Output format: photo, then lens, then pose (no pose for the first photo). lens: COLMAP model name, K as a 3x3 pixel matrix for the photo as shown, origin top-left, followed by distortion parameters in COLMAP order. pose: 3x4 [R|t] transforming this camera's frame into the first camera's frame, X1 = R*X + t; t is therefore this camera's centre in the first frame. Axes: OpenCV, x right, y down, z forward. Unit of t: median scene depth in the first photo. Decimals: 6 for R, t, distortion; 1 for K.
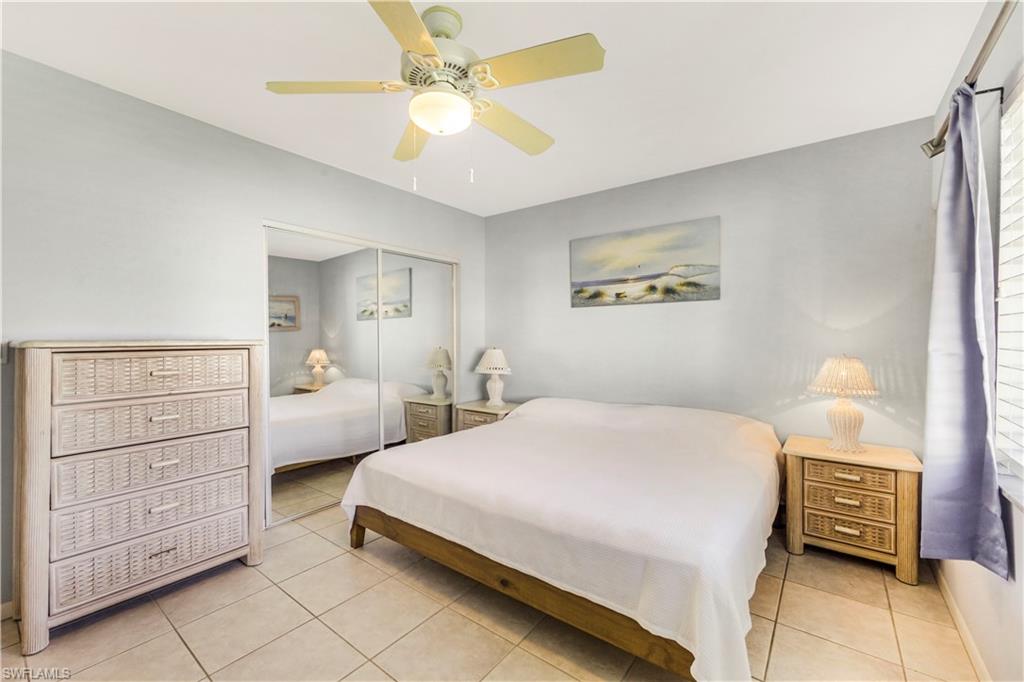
lens RADIAL K [[421.6, 0, 520.6], [0, 421.6, 344.2], [0, 0, 1]] dist [-0.007006, 0.003936]
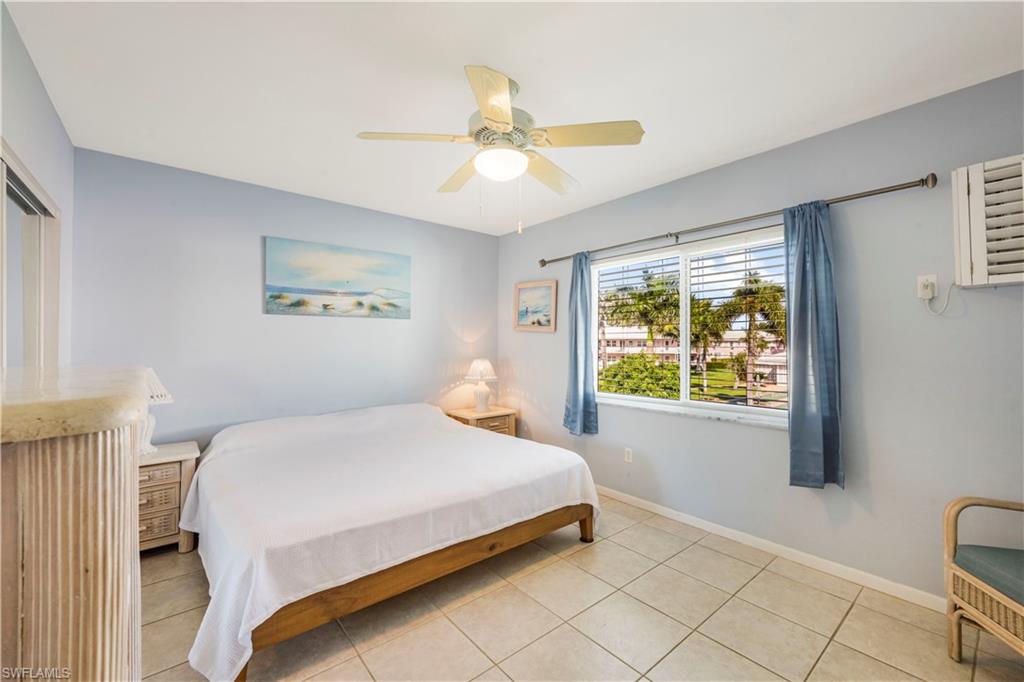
lens RADIAL K [[421.6, 0, 508.6], [0, 421.6, 345.3], [0, 0, 1]] dist [-0.007006, 0.003936]
pose [[0.231397, -0.005156, 0.972846, -0.682217], [0.017408, 0.999848, 0.001158, -0.017852], [-0.972704, 0.016668, 0.231452, 0.360283]]
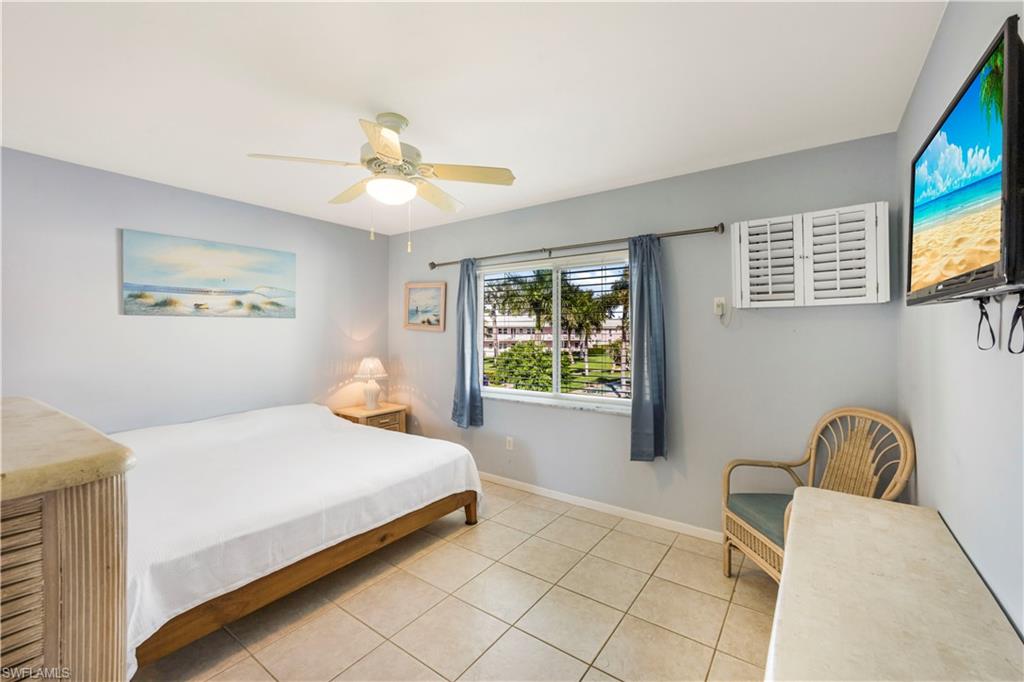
lens RADIAL K [[421.6, 0, 509.6], [0, 421.6, 334.4], [0, 0, 1]] dist [-0.007006, 0.003936]
pose [[-0.022517, -0.007280, 0.999720, -0.768477], [0.016714, 0.999831, 0.007657, -0.050825], [-0.999607, 0.016882, -0.022391, 0.338311]]
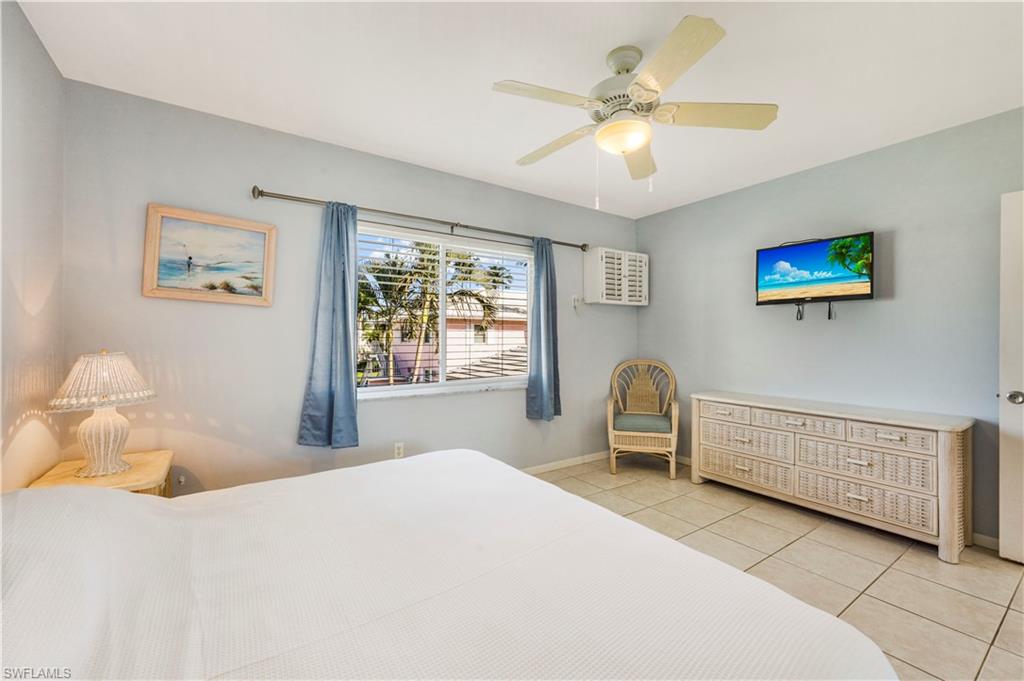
lens RADIAL K [[421.6, 0, 504.3], [0, 421.6, 331.6], [0, 0, 1]] dist [-0.007006, 0.003936]
pose [[-0.947693, -0.016776, 0.318743, -0.102011], [-0.010481, 0.999715, 0.021453, -0.027254], [-0.319012, 0.016990, -0.947598, 1.148064]]
